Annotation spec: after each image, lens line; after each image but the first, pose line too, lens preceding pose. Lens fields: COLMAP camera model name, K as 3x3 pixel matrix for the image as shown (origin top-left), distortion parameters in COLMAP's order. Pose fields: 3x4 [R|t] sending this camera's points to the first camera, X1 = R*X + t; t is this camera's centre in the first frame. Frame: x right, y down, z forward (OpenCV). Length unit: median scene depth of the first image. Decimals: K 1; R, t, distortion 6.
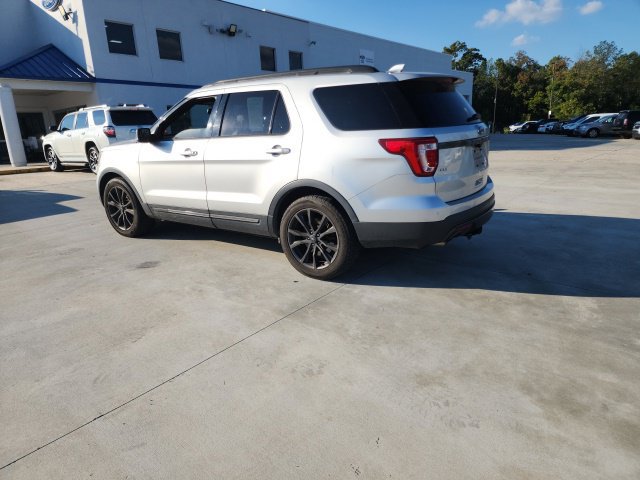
lens RADIAL K [[425.8, 0, 309.3], [0, 425.8, 241.5], [0, 0, 1]] dist [0.088900, -0.078645]
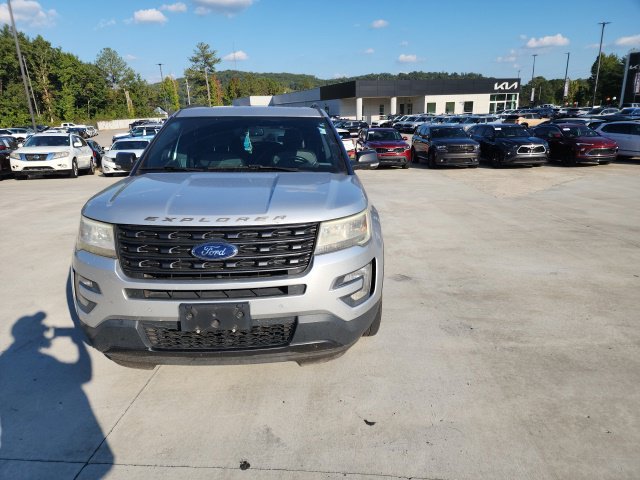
lens RADIAL K [[426.7, 0, 310.5], [0, 426.7, 244.3], [0, 0, 1]] dist [0.081956, -0.075364]
pose [[-0.603667, -0.164514, 0.780078, -1.061881], [0.246019, 0.892282, 0.378560, -0.474459], [-0.758328, 0.420438, -0.498167, 1.686294]]
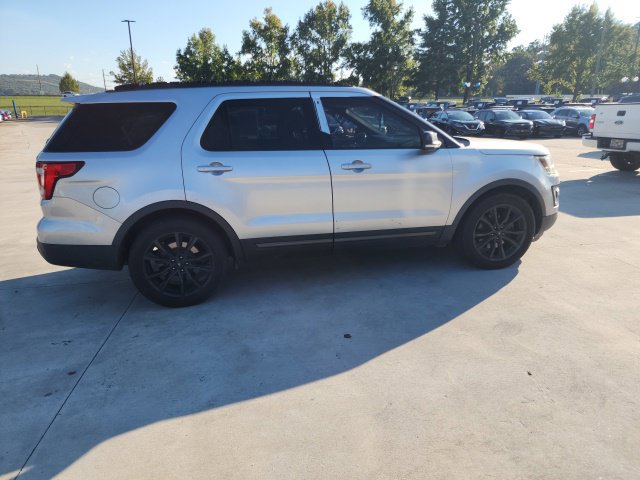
lens RADIAL K [[426.7, 0, 312.7], [0, 426.7, 240.1], [0, 0, 1]] dist [0.081956, -0.075364]
pose [[-0.665410, 0.260007, -0.699733, 0.659314], [-0.152573, 0.870219, 0.468445, -0.574042], [0.730720, 0.418469, -0.539382, 1.828003]]
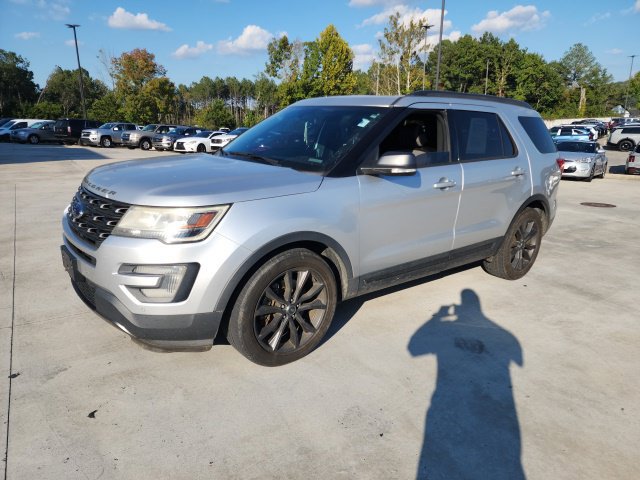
lens RADIAL K [[426.7, 0, 318.0], [0, 426.7, 242.9], [0, 0, 1]] dist [0.081956, -0.075364]
pose [[0.272479, -0.213338, 0.938212, -1.097642], [0.218017, 0.963436, 0.155757, -0.278786], [-0.937136, 0.162106, 0.309028, 1.012813]]
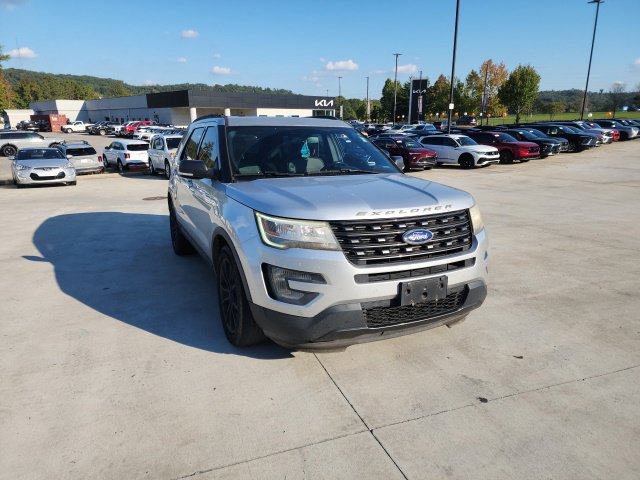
lens RADIAL K [[426.7, 0, 313.6], [0, 426.7, 239.8], [0, 0, 1]] dist [0.081956, -0.075364]
pose [[-0.868667, -0.075407, 0.489623, -0.768313], [0.166724, 0.886194, 0.432277, -0.589466], [-0.466498, 0.457137, -0.757235, 2.061613]]
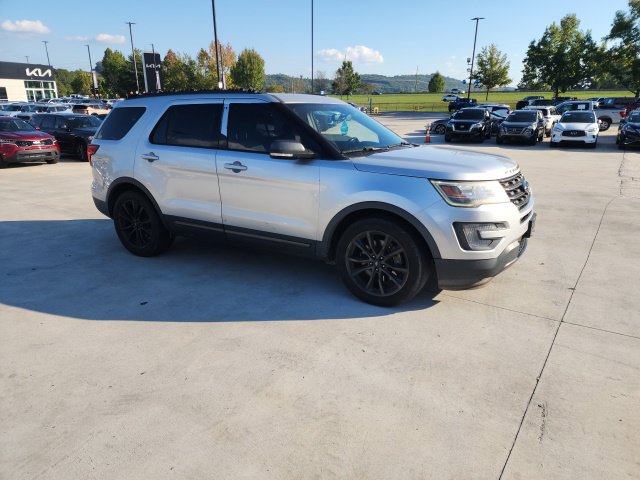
lens RADIAL K [[426.7, 0, 327.2], [0, 426.7, 238.0], [0, 0, 1]] dist [0.081956, -0.075364]
pose [[-0.993794, 0.070865, -0.085745, -0.126070], [0.015346, 0.850792, 0.525278, -0.669136], [0.110175, 0.520702, -0.846600, 2.253243]]
